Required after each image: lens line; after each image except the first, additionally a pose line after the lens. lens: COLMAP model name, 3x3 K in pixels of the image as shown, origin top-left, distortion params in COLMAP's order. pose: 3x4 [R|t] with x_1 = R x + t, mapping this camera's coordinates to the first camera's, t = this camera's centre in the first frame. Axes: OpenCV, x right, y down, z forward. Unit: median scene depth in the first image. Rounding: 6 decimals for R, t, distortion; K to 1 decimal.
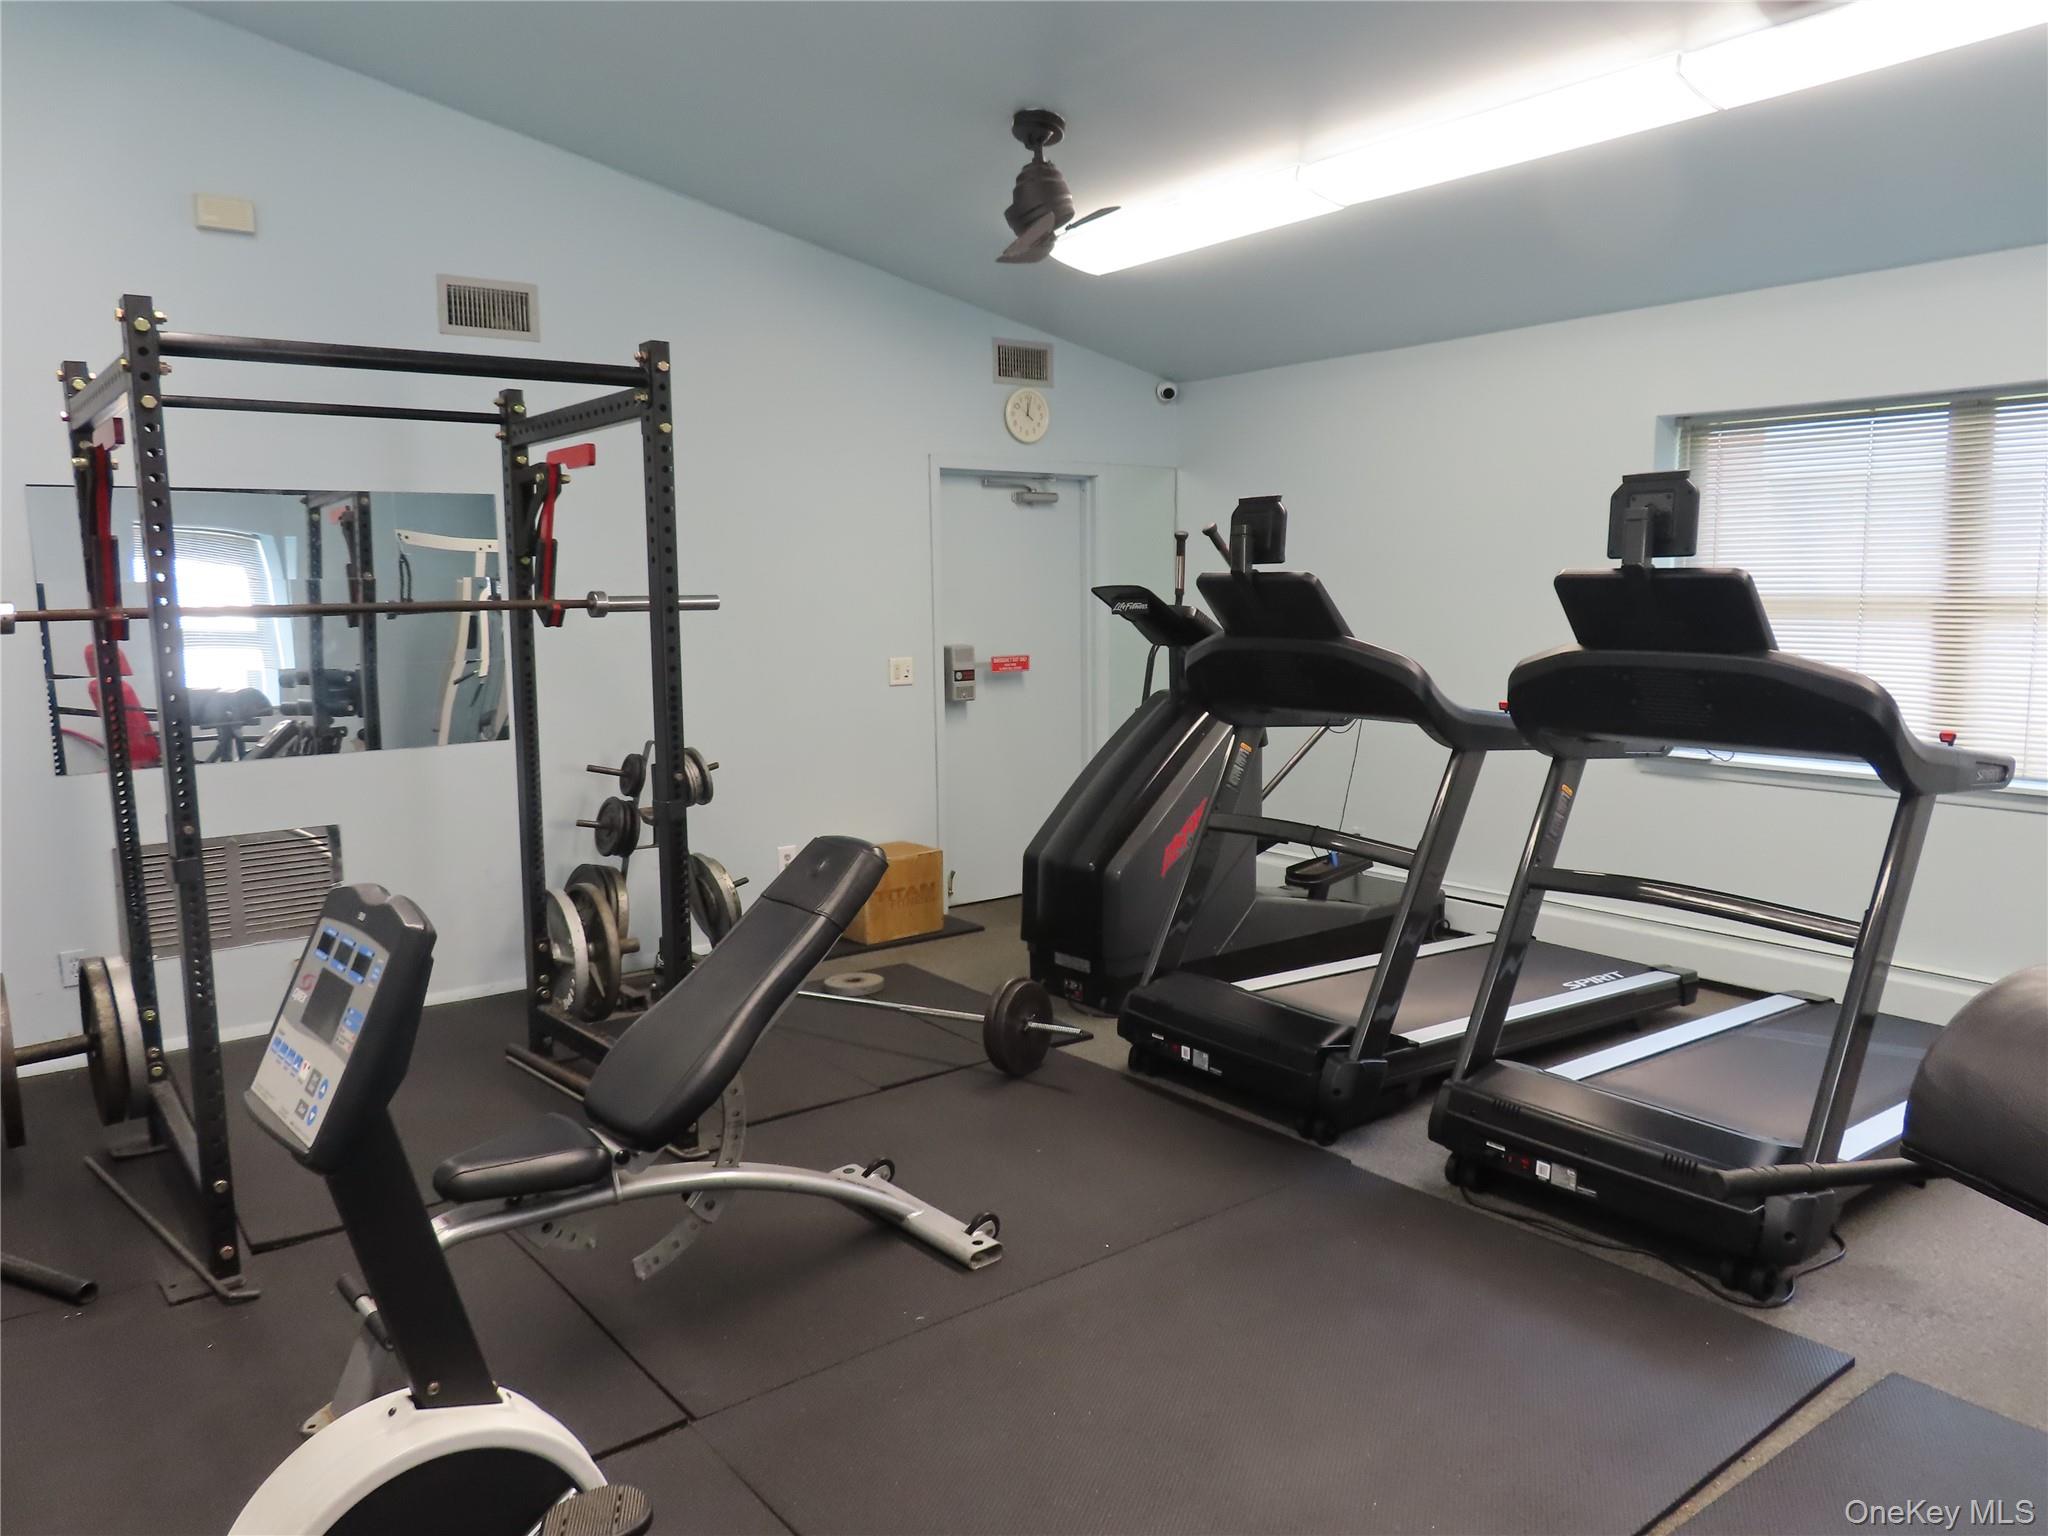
lens RADIAL K [[1464.4, 0, 1016.8], [0, 1464.4, 770.4], [0, 0, 1]] dist [-0.001031, 0.007723]
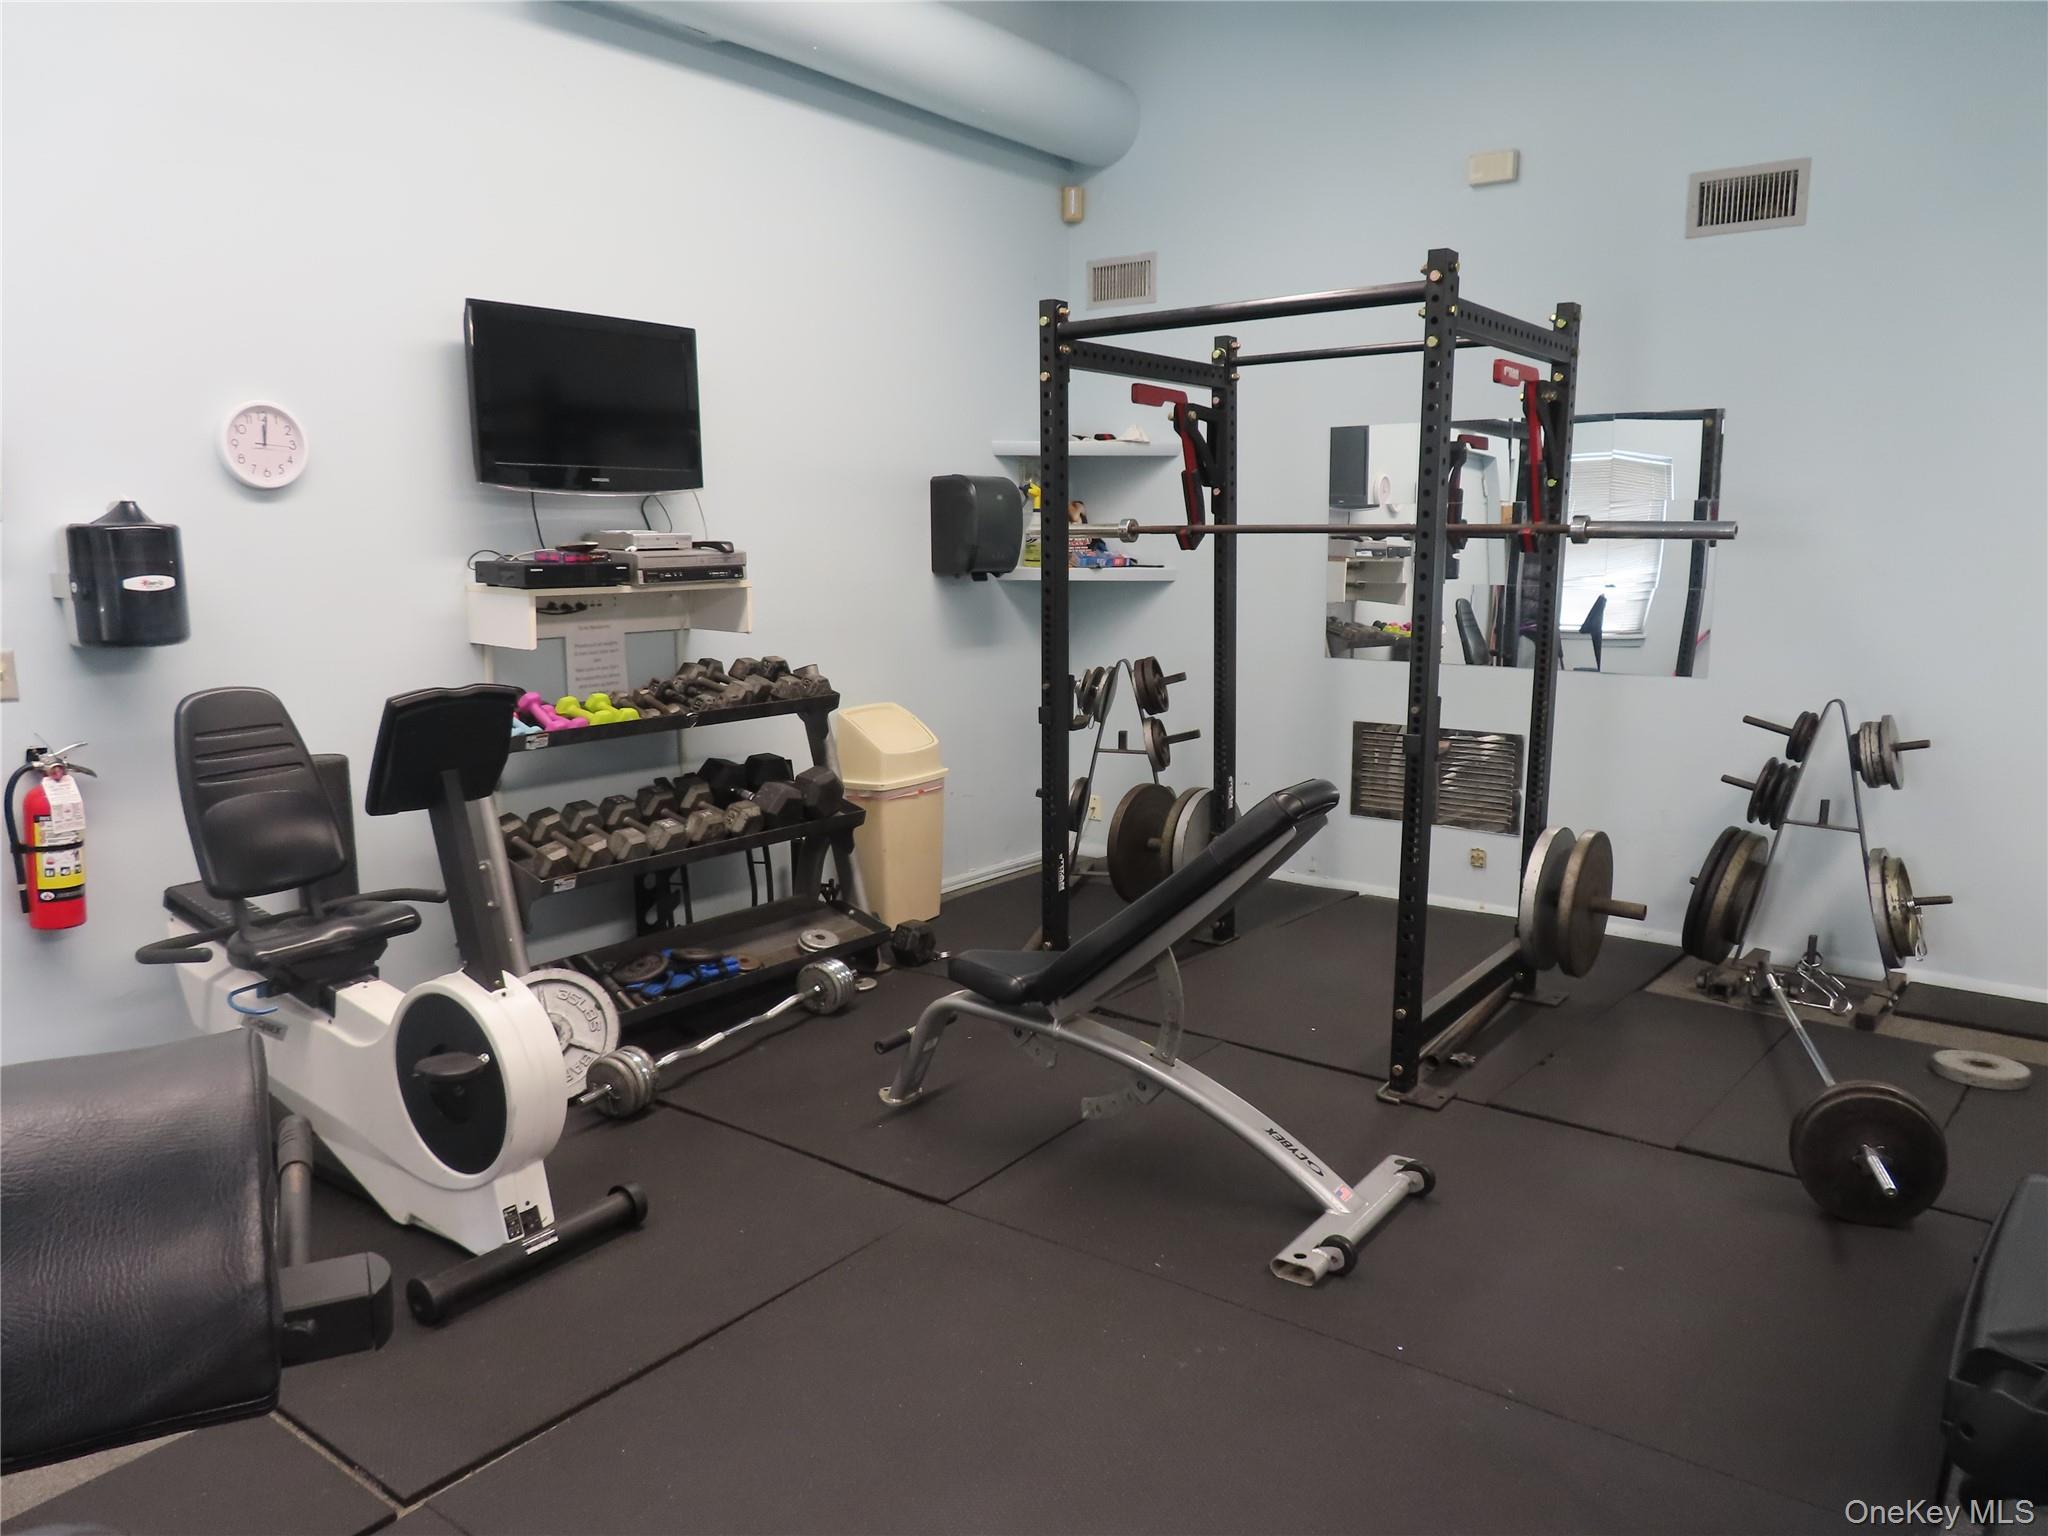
lens RADIAL K [[1464.4, 0, 1016.8], [0, 1464.4, 770.4], [0, 0, 1]] dist [-0.001031, 0.007723]
pose [[0.261230, 0.175501, -0.949188, 1.078080], [-0.124635, 0.981234, 0.147125, -0.114697], [0.957197, 0.079869, 0.278201, 0.849074]]
